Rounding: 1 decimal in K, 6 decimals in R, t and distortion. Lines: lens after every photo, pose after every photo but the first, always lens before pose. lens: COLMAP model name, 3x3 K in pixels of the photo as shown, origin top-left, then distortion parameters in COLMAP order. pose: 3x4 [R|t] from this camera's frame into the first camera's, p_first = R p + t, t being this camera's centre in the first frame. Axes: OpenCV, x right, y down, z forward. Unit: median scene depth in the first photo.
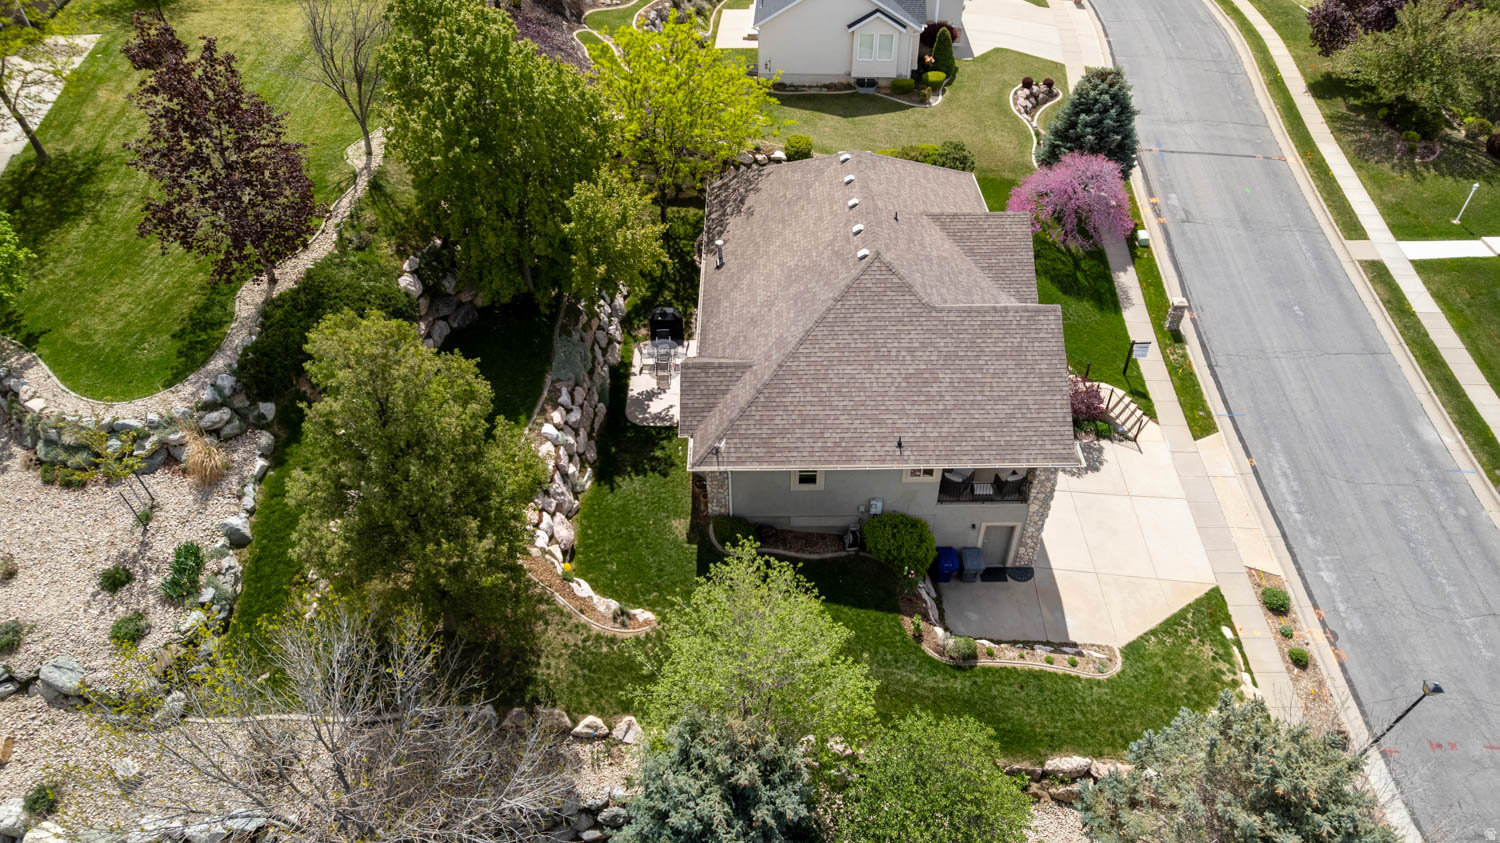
lens RADIAL K [[954.8, 0, 752.2], [0, 954.8, 427.4], [0, 0, 1]] dist [-0.049650, 0.025407]
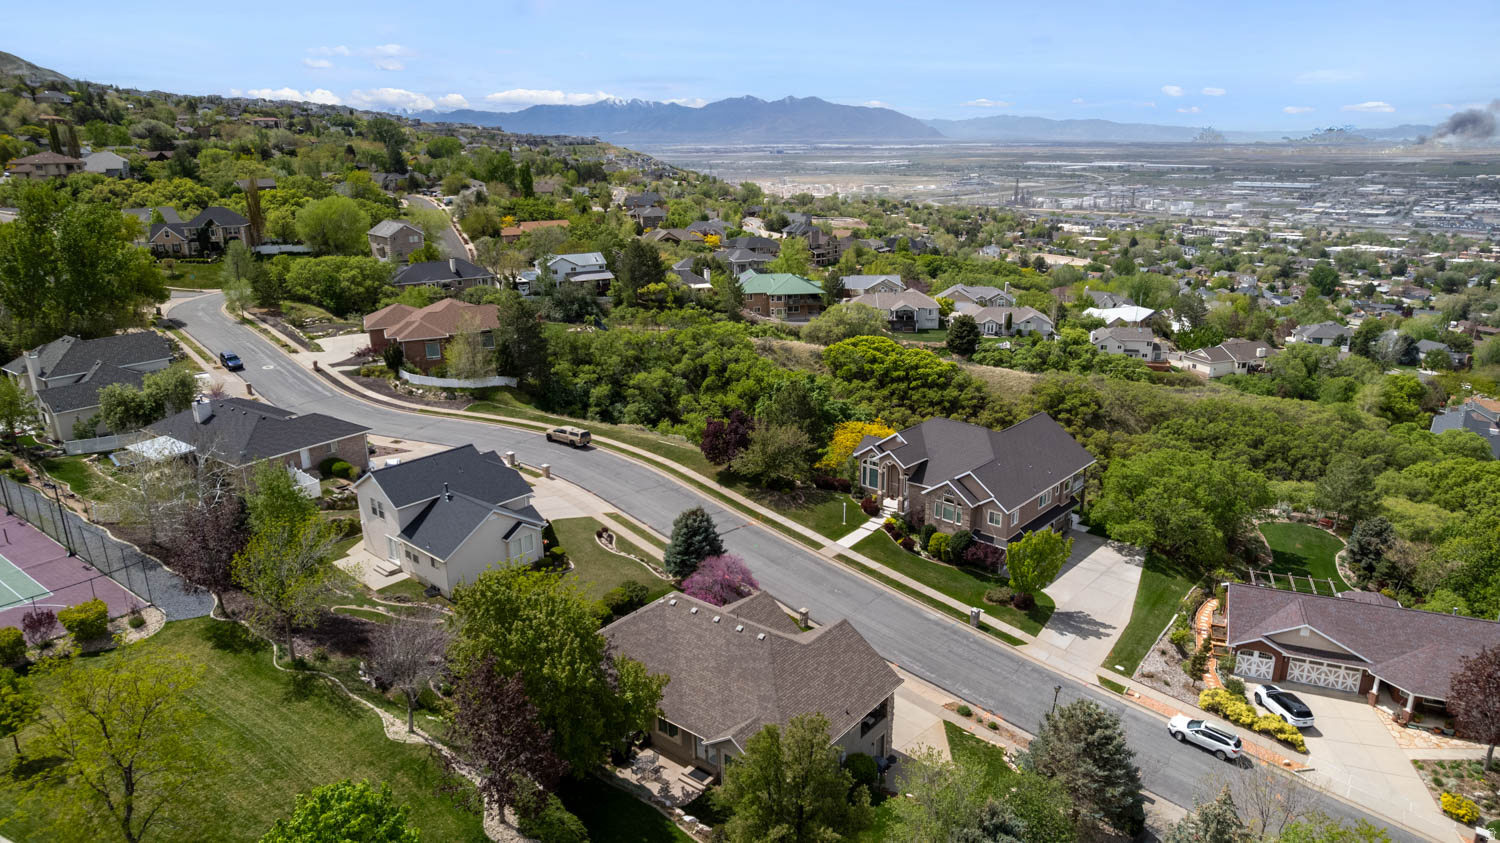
lens RADIAL K [[954.8, 0, 751.0], [0, 954.8, 425.6], [0, 0, 1]] dist [-0.049650, 0.025407]
pose [[0.631027, -0.224857, 0.742458, -0.991666], [0.515624, 0.836635, -0.184859, -0.167026], [-0.579600, 0.499480, 0.643881, -0.300745]]
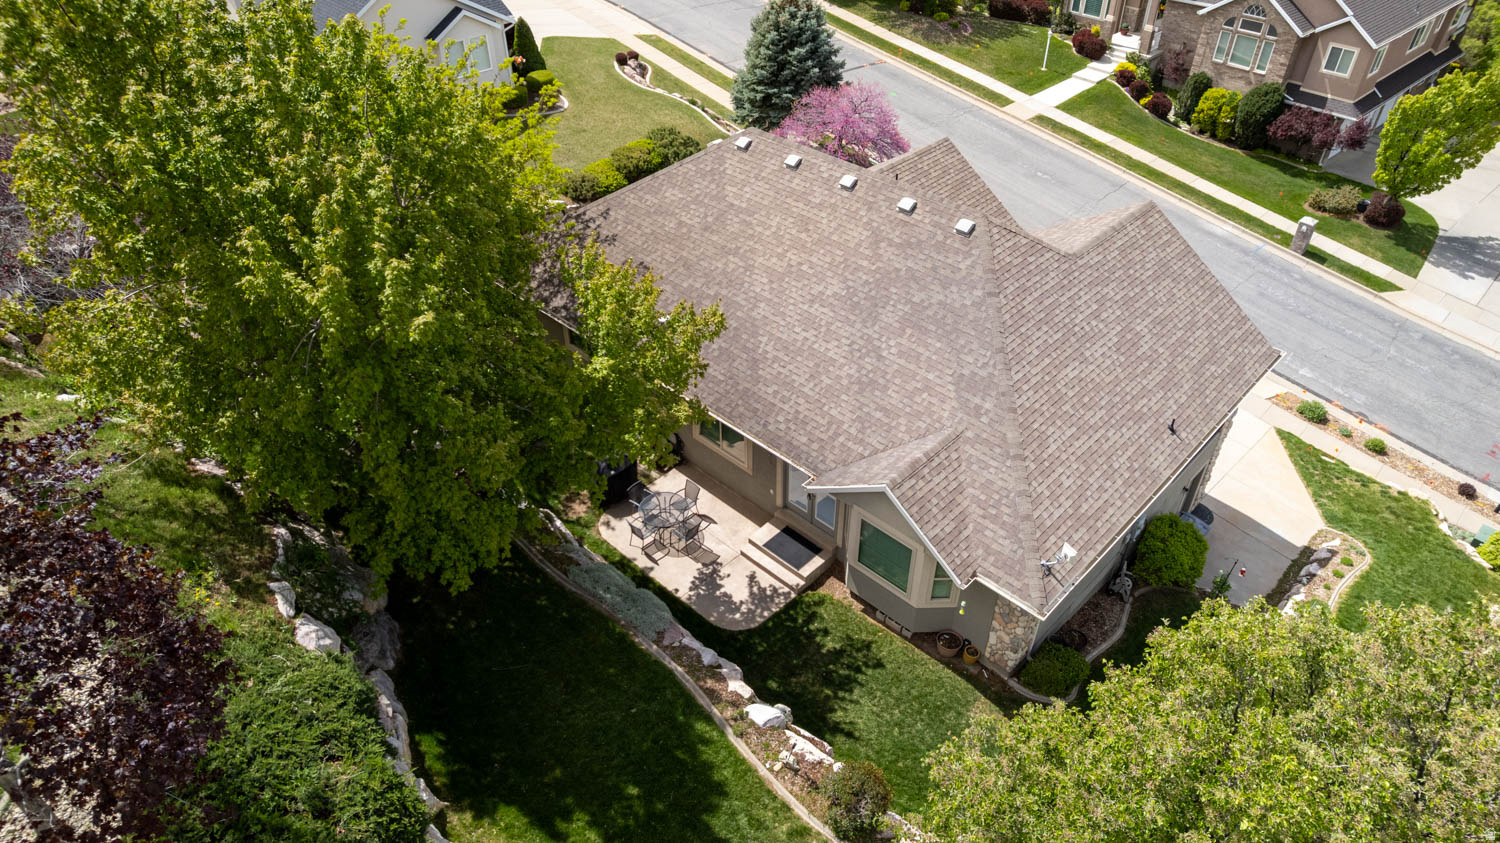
lens RADIAL K [[954.8, 0, 755.8], [0, 954.8, 426.8], [0, 0, 1]] dist [-0.049650, 0.025407]
pose [[0.696684, -0.444050, 0.563427, -0.390777], [0.469461, 0.876079, 0.109964, -0.174975], [-0.542436, 0.187897, 0.818815, 0.467827]]
